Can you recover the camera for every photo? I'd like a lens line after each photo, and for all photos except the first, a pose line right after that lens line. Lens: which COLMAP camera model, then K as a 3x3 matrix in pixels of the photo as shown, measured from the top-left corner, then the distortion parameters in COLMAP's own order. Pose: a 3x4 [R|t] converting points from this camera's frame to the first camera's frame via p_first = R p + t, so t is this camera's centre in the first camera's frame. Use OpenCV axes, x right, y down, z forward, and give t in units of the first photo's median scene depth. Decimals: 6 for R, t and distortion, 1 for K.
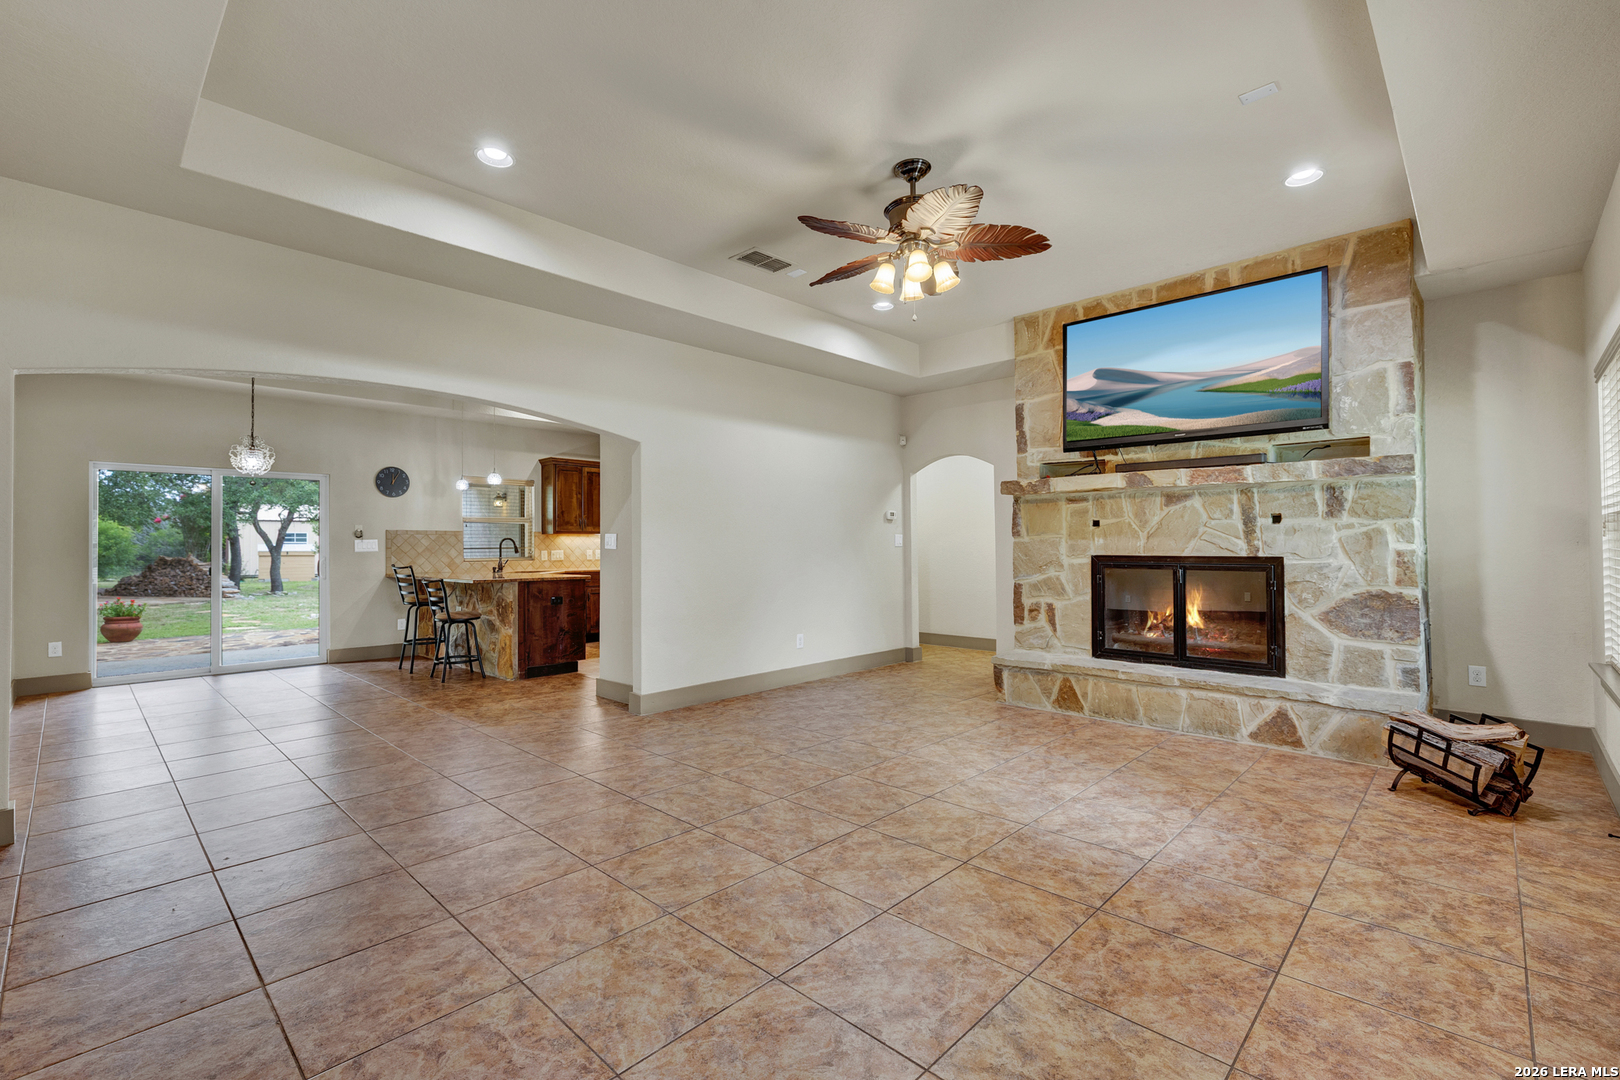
lens RADIAL K [[688.5, 0, 809.1], [0, 688.5, 540.5], [0, 0, 1]] dist [-0.000223, -0.000304]
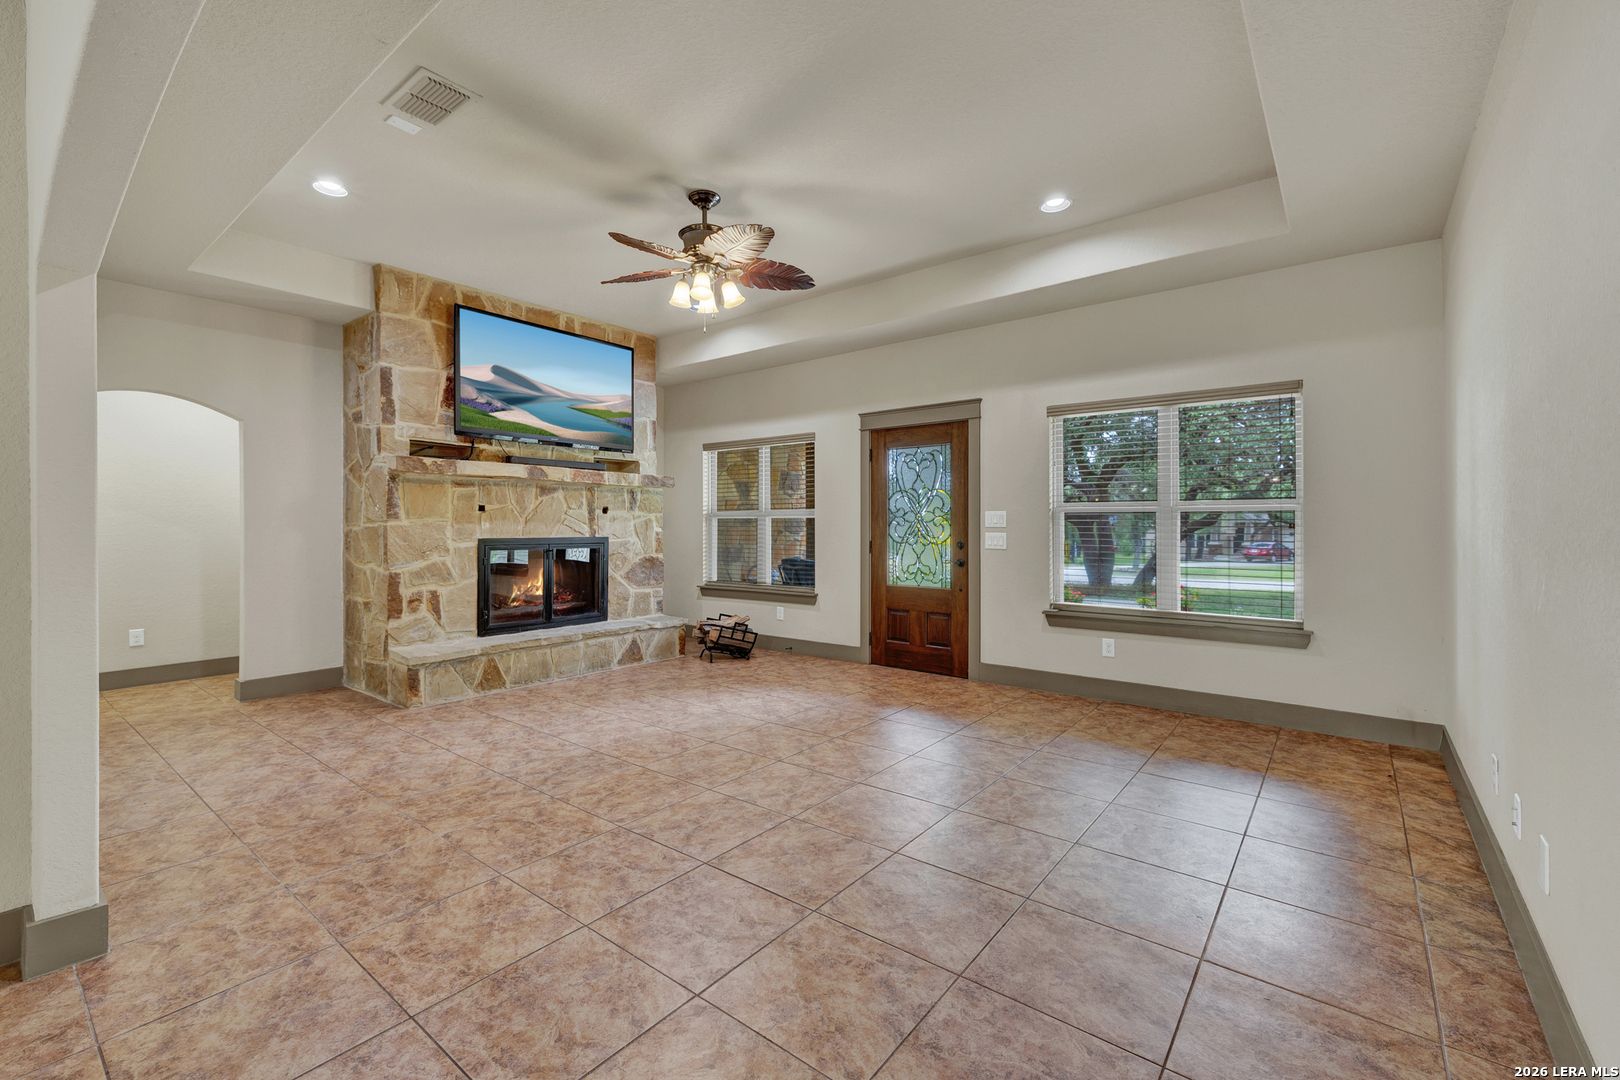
lens RADIAL K [[688.5, 0, 769.0], [0, 688.5, 529.9], [0, 0, 1]] dist [-0.000223, -0.000304]
pose [[-0.046807, -0.002996, 0.998899, -0.781684], [-0.005844, 0.999979, 0.002726, 0.003099], [-0.998887, -0.005710, -0.046824, 0.741869]]
